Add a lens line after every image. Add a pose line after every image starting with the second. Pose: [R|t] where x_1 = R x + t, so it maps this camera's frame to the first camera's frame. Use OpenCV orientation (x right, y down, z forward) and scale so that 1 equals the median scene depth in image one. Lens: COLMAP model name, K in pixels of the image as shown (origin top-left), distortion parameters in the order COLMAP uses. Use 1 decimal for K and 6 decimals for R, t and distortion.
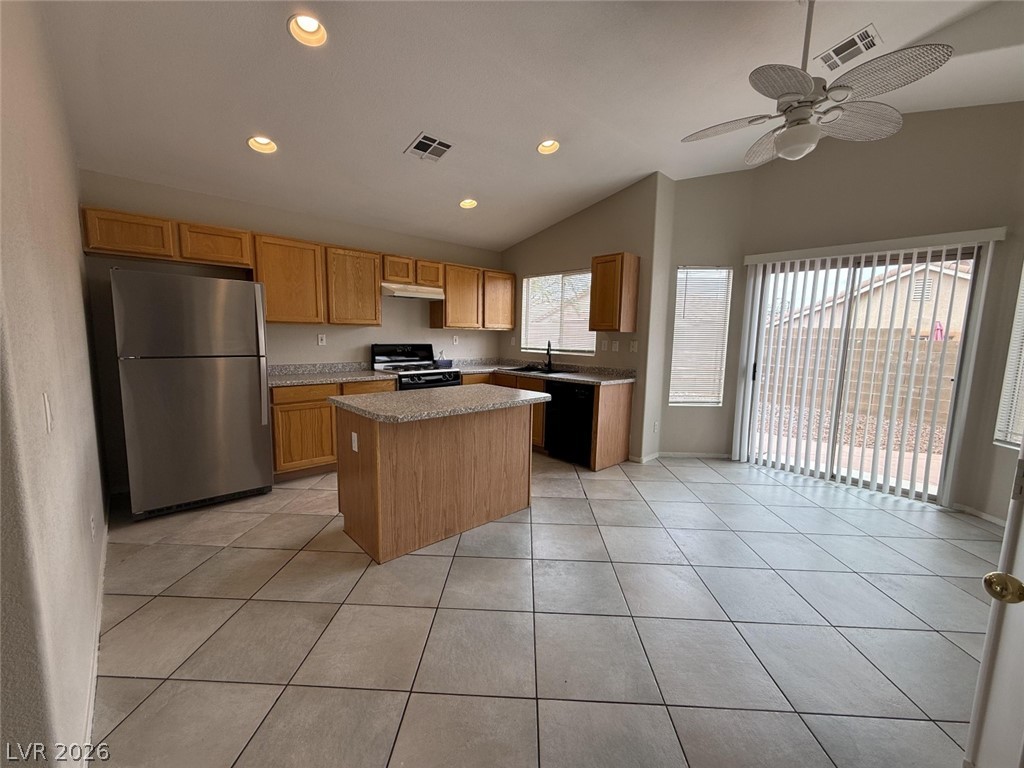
lens RADIAL K [[407.6, 0, 508.9], [0, 407.6, 384.9], [0, 0, 1]] dist [-0.000253, 0.000198]
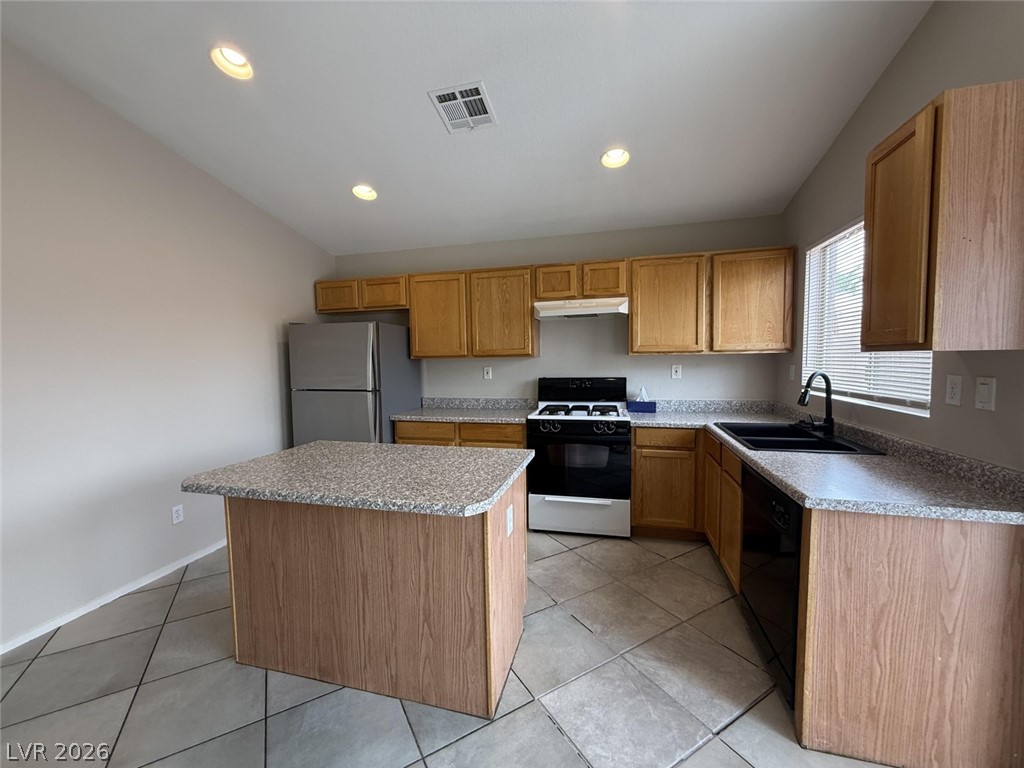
lens RADIAL K [[407.6, 0, 508.9], [0, 407.6, 384.9], [0, 0, 1]] dist [-0.000253, 0.000198]
pose [[0.537035, 0.027270, -0.843119, 0.345635], [-0.078496, 0.996756, -0.017760, -0.070213], [0.839900, 0.075719, 0.537434, 0.540216]]
